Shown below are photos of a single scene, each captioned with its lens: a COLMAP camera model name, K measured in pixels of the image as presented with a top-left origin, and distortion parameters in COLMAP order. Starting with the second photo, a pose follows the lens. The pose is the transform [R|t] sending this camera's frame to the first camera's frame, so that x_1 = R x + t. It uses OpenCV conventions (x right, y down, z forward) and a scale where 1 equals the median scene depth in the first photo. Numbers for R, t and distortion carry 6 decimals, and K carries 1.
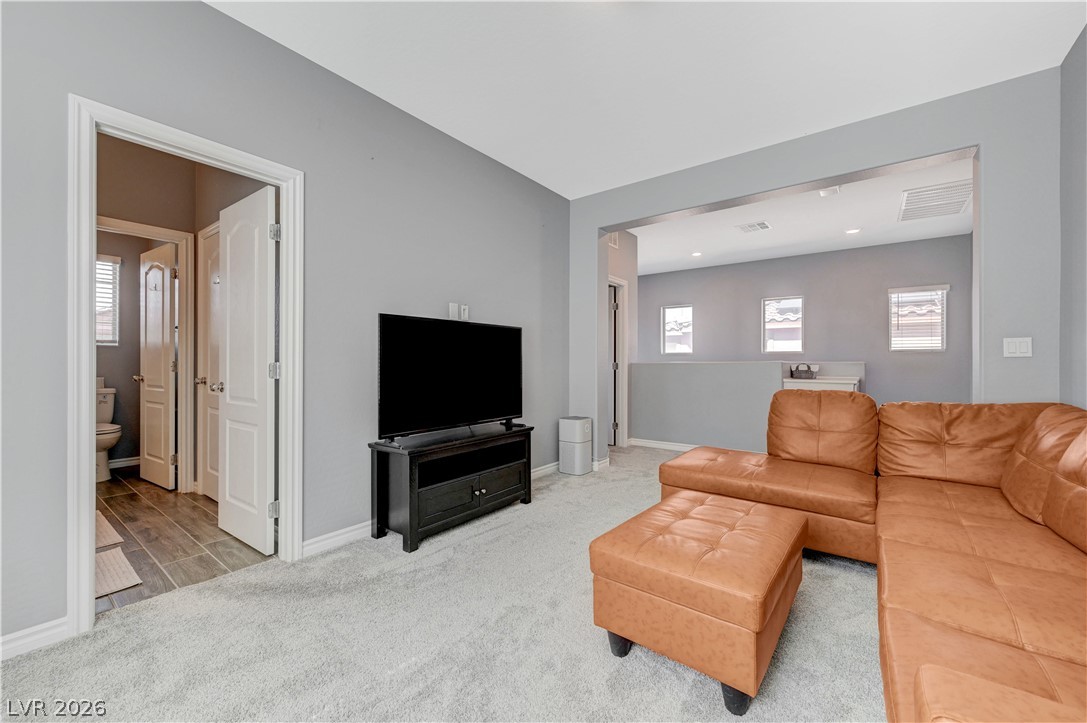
lens RADIAL K [[426.1, 0, 543.5], [0, 426.1, 361.5], [0, 0, 1]] dist [0.001688, 0.000199]
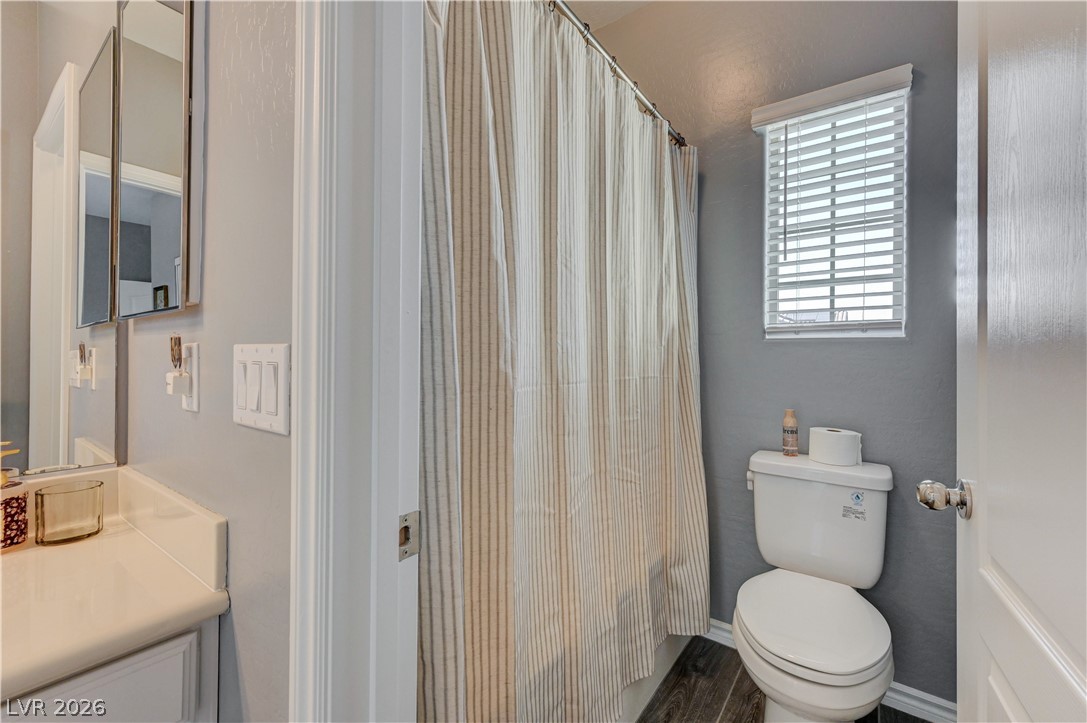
lens RADIAL K [[438.2, 0, 547.4], [0, 438.2, 356.4], [0, 0, 1]] dist [-0.000404, -0.000268]
pose [[0.014052, -0.001233, -0.999901, -0.713884], [-0.004458, 0.999989, -0.001296, -0.022283], [0.999891, 0.004476, 0.014047, 0.774603]]
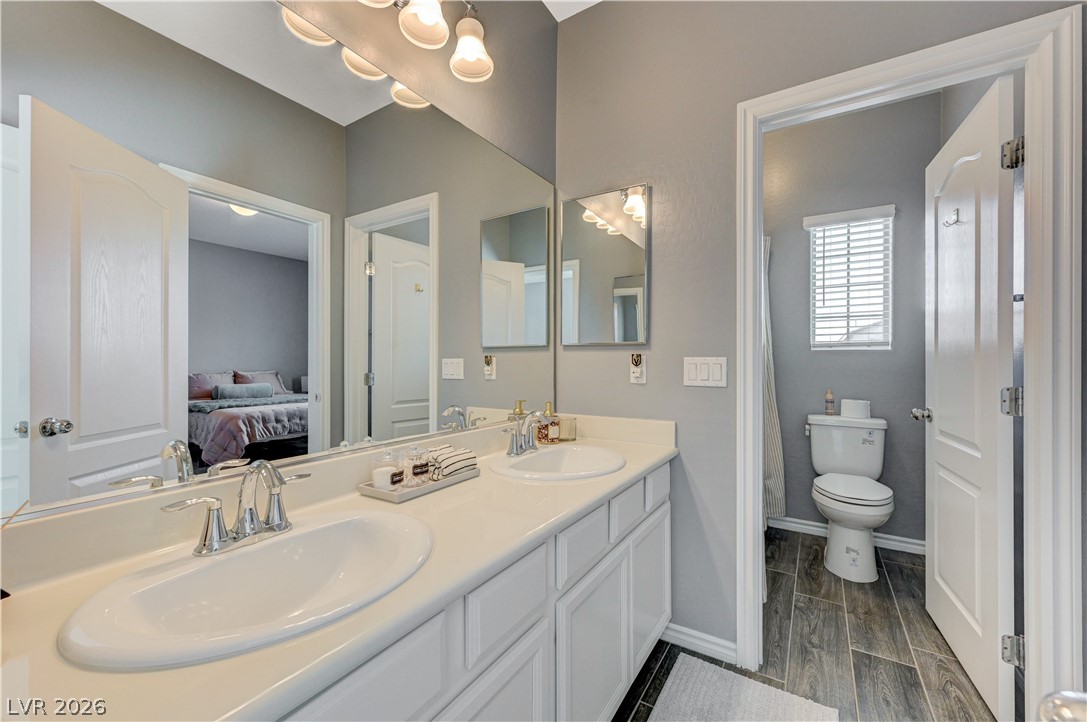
lens RADIAL K [[429.8, 0, 542.2], [0, 429.8, 363.7], [0, 0, 1]] dist [0.001269, 0.000350]
pose [[0.082321, 0.002011, -0.996604, -0.452803], [0.001183, 0.999997, 0.002116, -0.020634], [0.996605, -0.001353, 0.082318, 0.482652]]
